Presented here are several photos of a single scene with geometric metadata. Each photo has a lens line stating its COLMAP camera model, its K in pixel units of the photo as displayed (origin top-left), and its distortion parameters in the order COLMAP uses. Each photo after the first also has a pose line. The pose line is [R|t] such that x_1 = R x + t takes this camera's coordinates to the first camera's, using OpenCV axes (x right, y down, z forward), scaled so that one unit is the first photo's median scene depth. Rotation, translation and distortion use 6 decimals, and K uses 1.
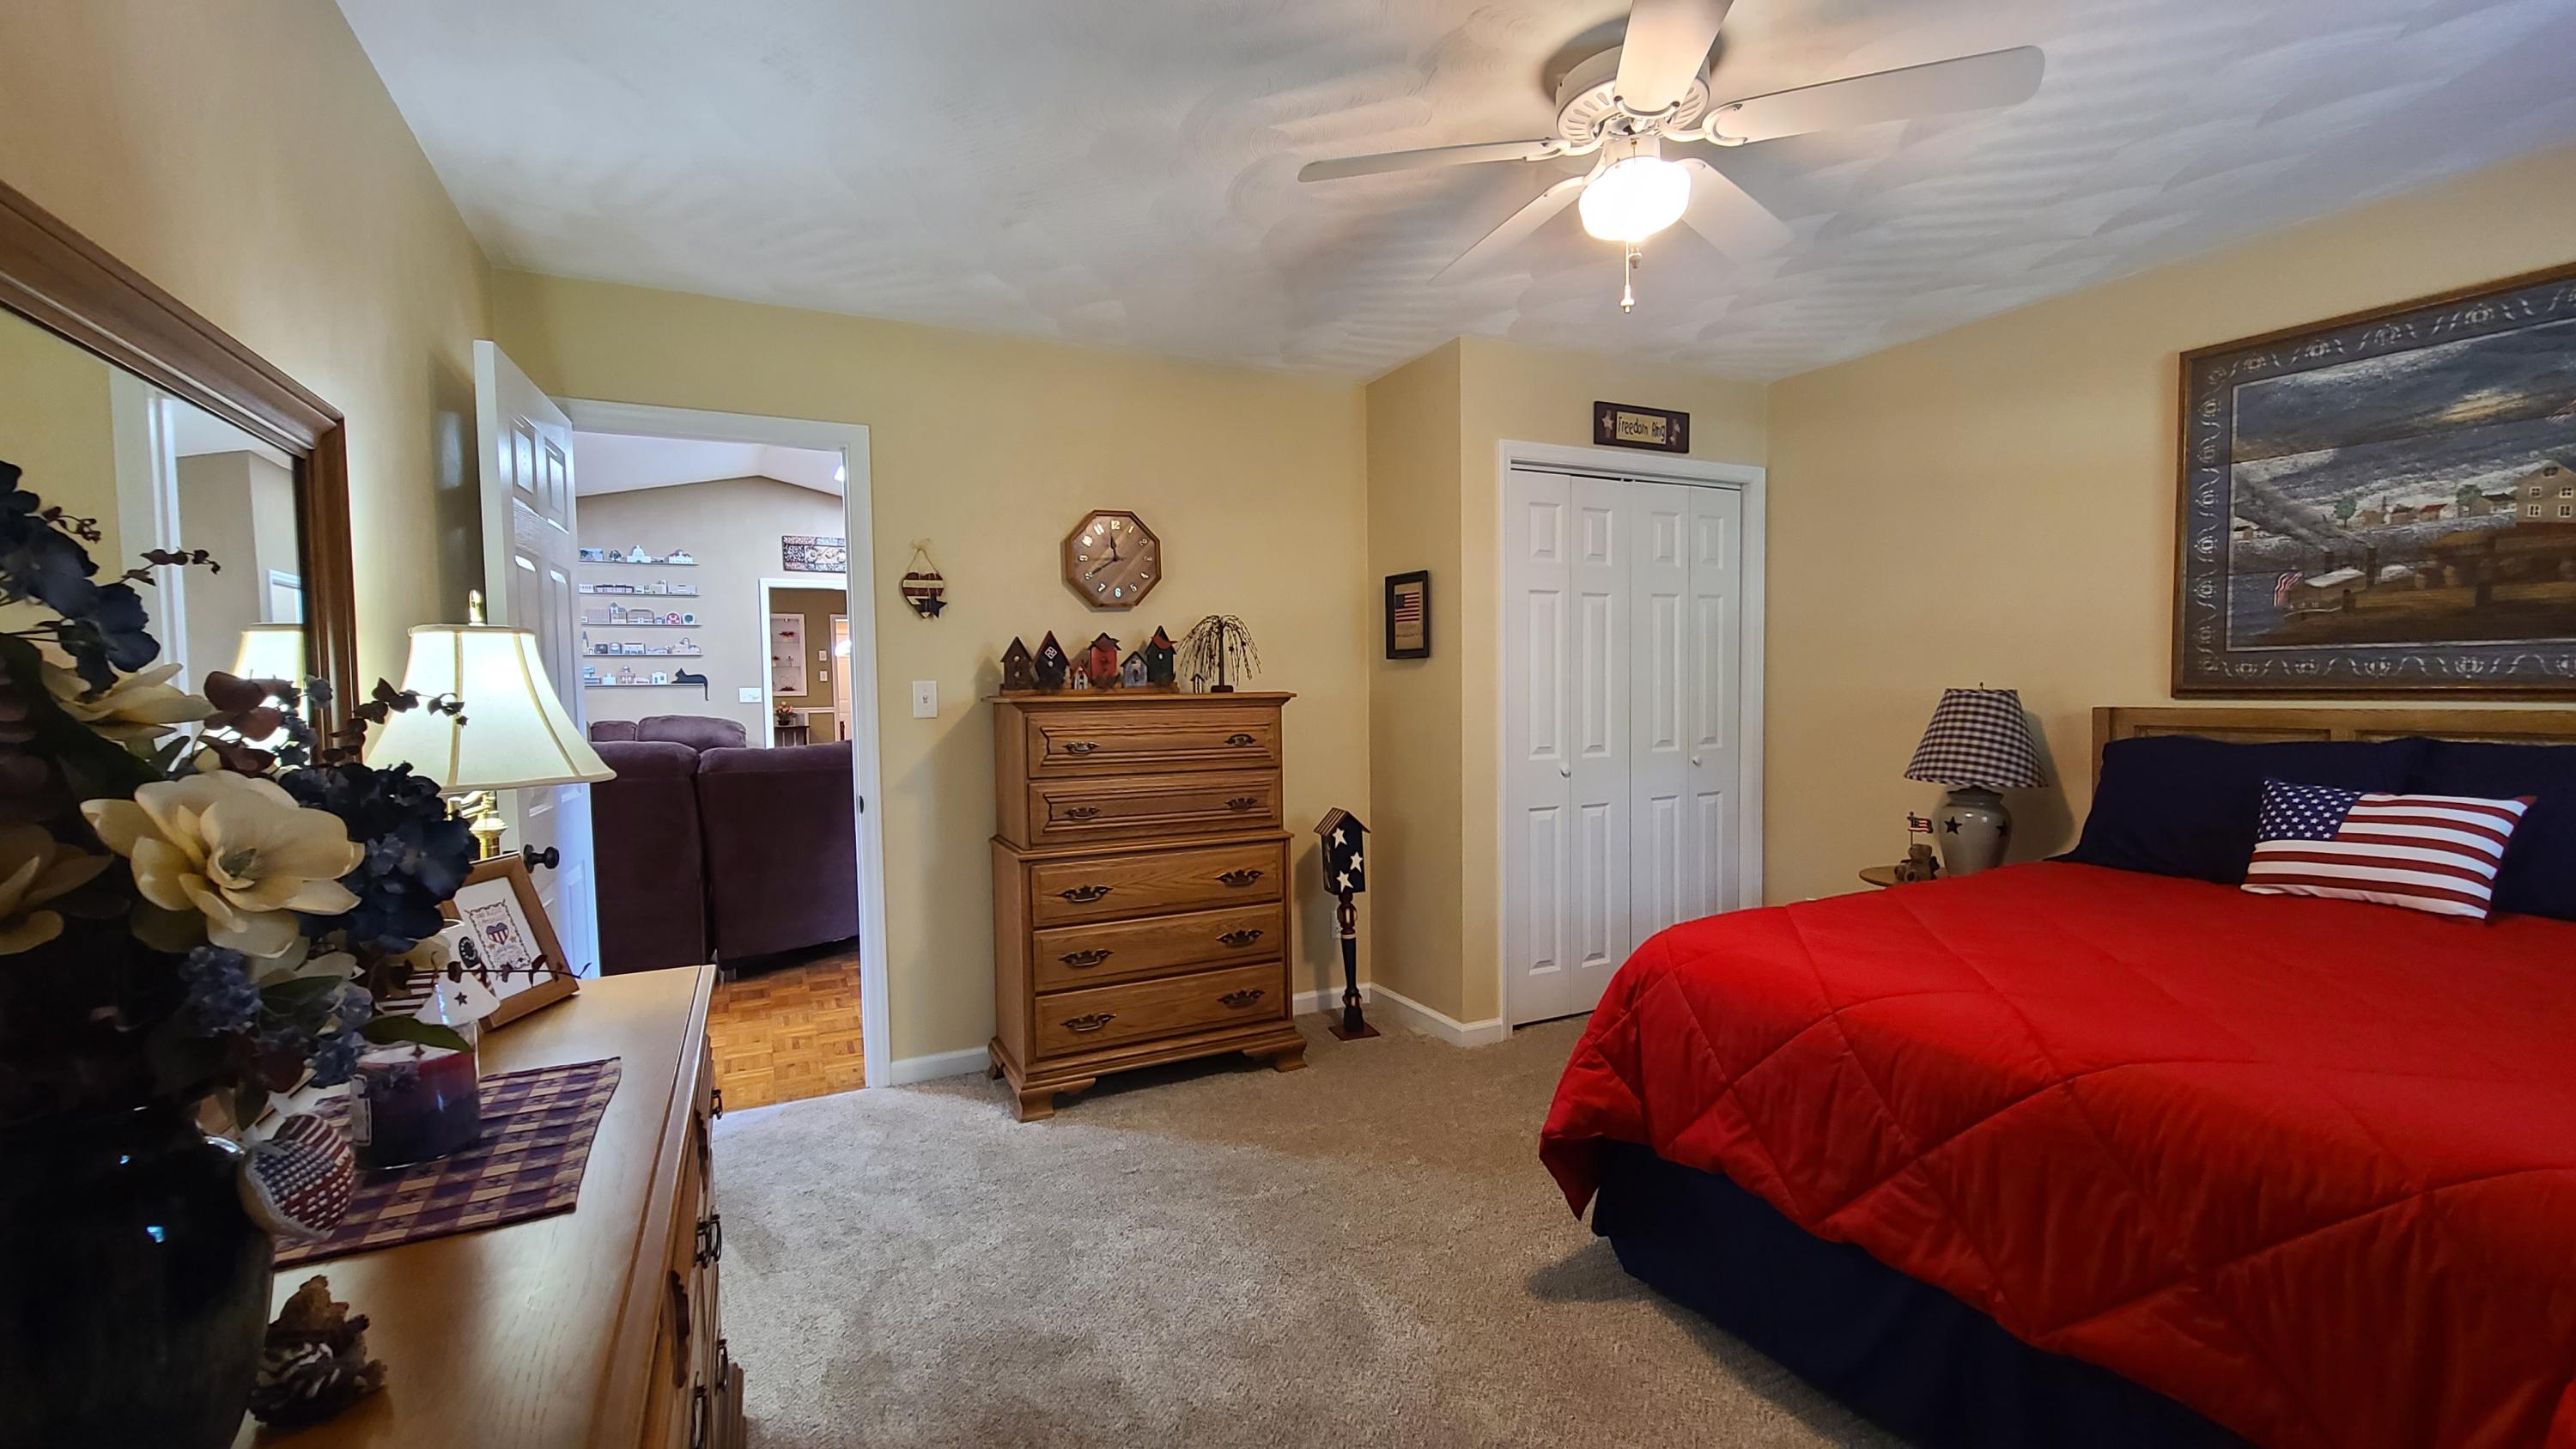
lens RADIAL K [[1048.8, 0, 1285.0], [0, 1048.8, 734.9], [0, 0, 1]] dist [-0.001549, -0.000189]
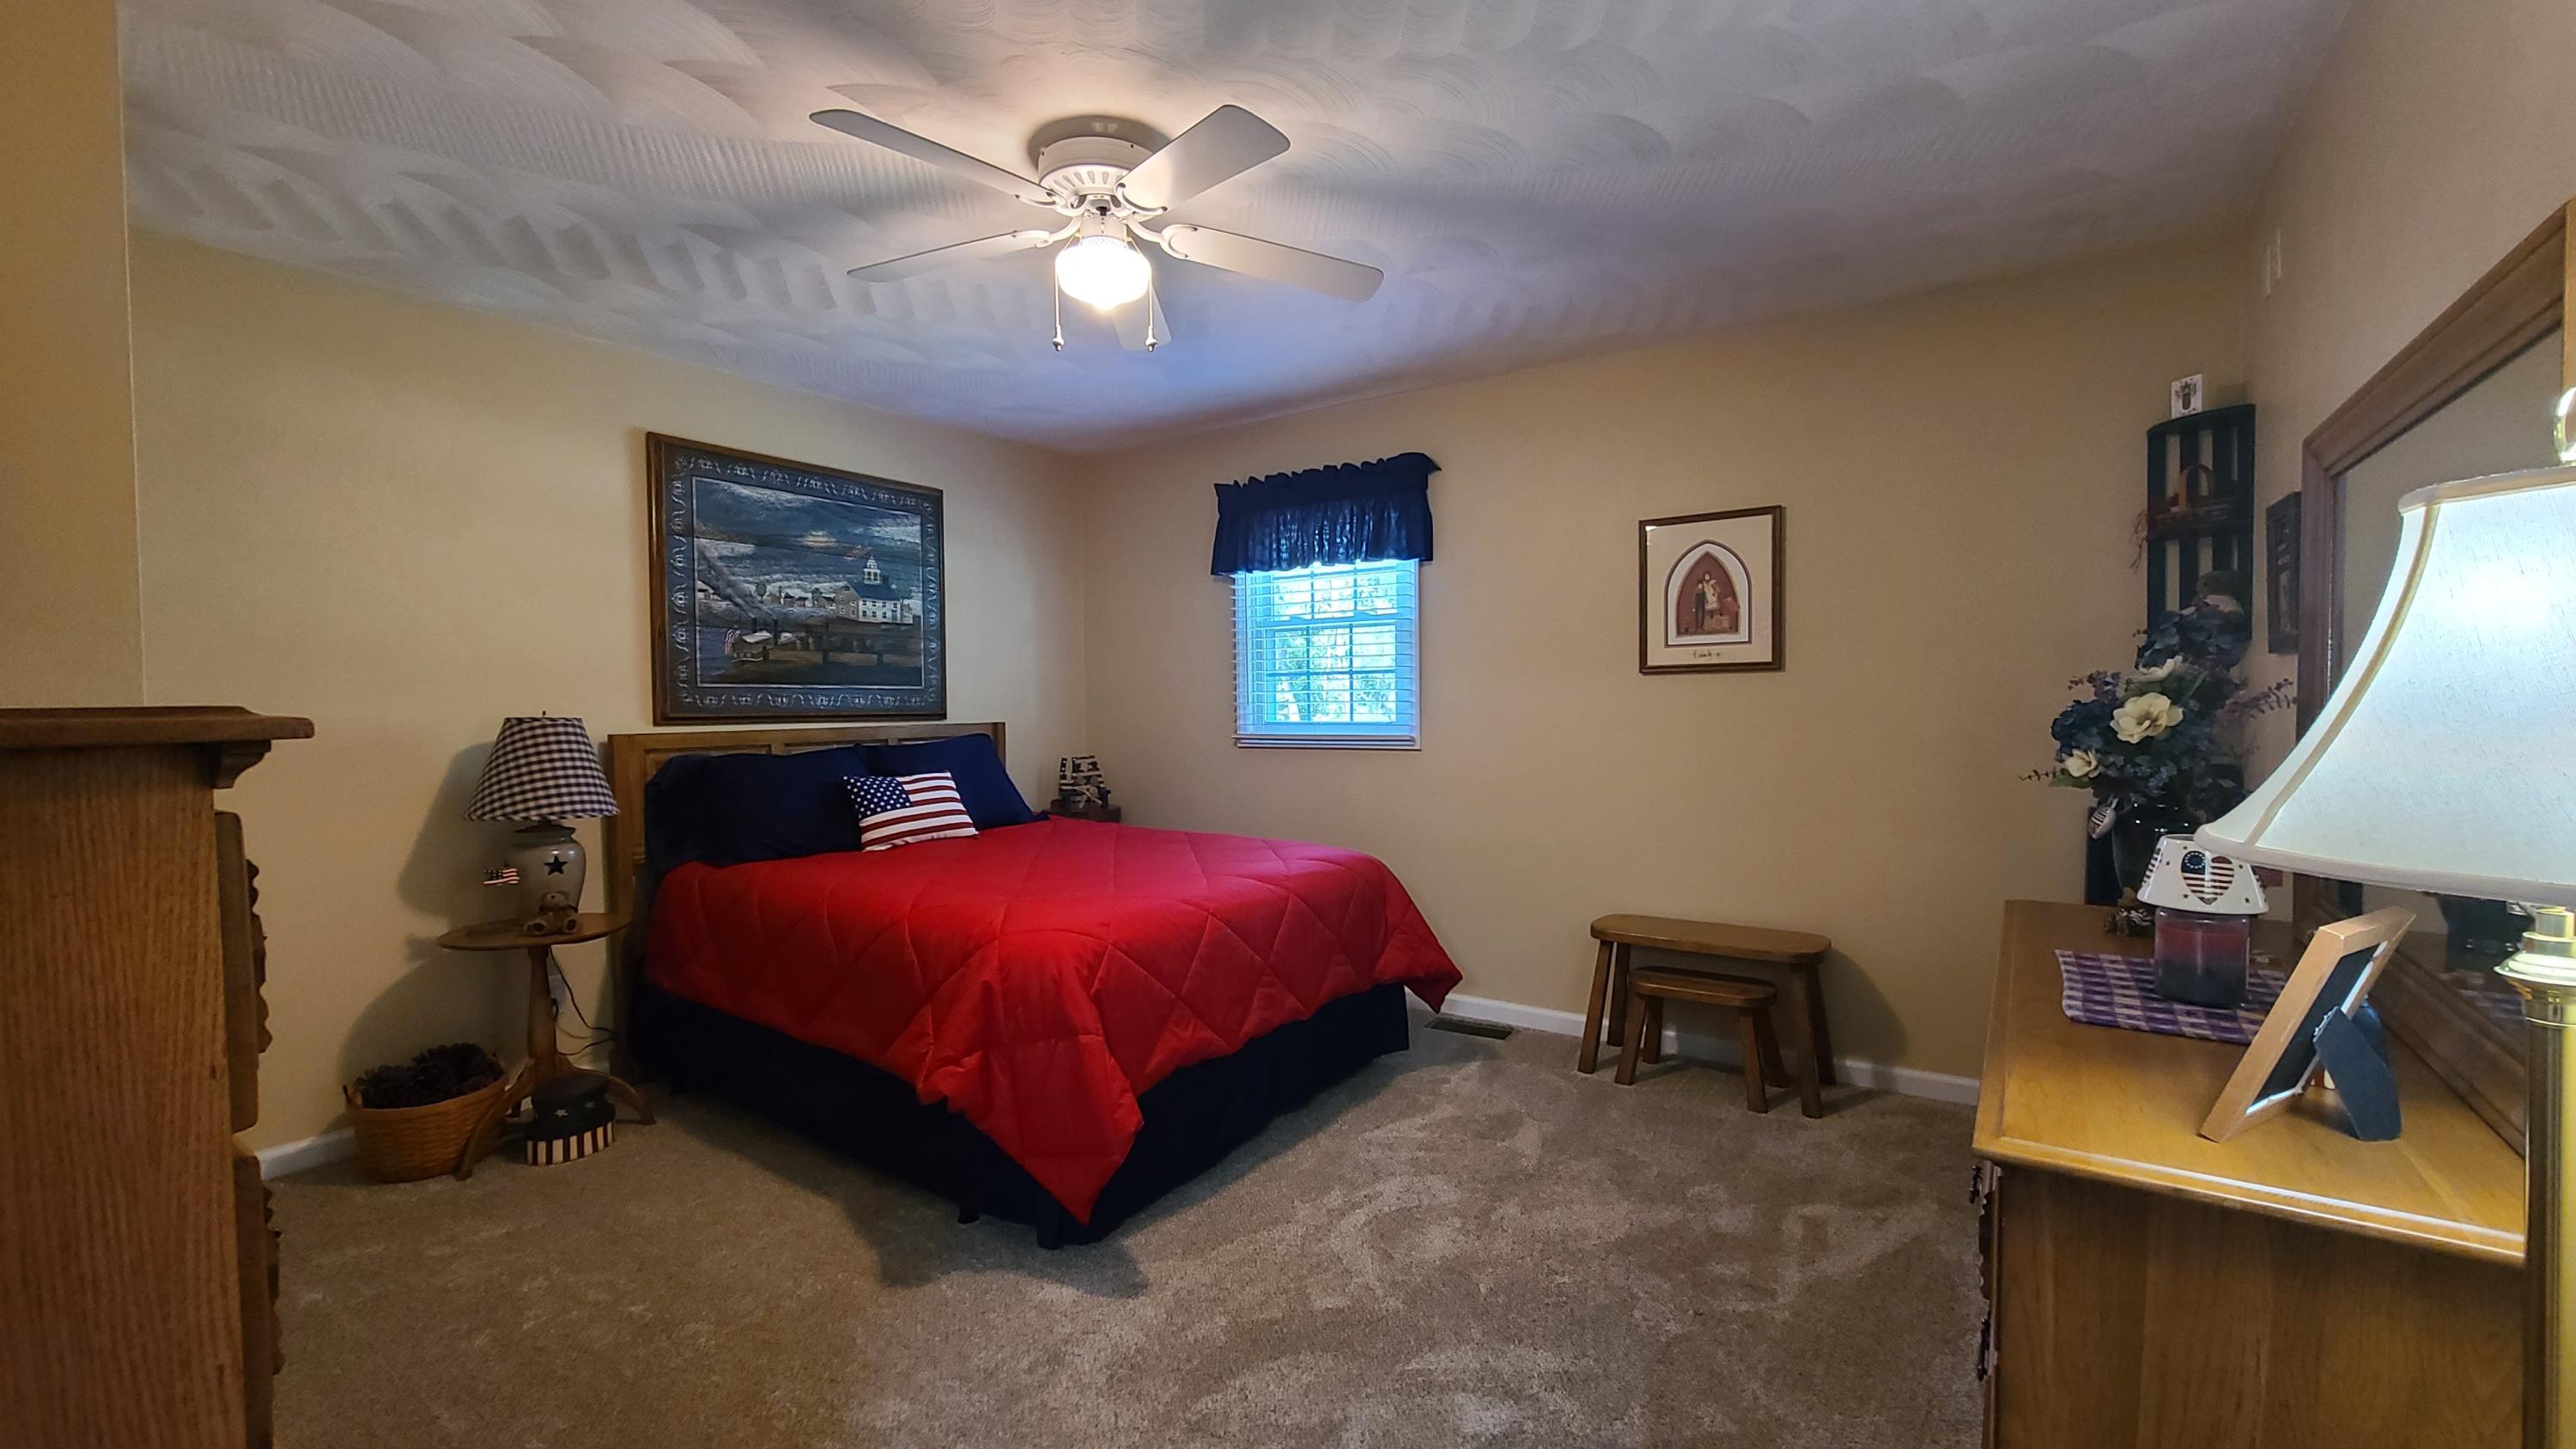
lens RADIAL K [[1048.8, 0, 1288.0], [0, 1048.8, 730.9], [0, 0, 1]] dist [-0.001549, -0.000189]
pose [[-0.467740, -0.000342, 0.883866, -0.588200], [0.060079, 0.997675, 0.032179, -0.027537], [-0.881822, 0.068153, -0.466632, 1.062190]]
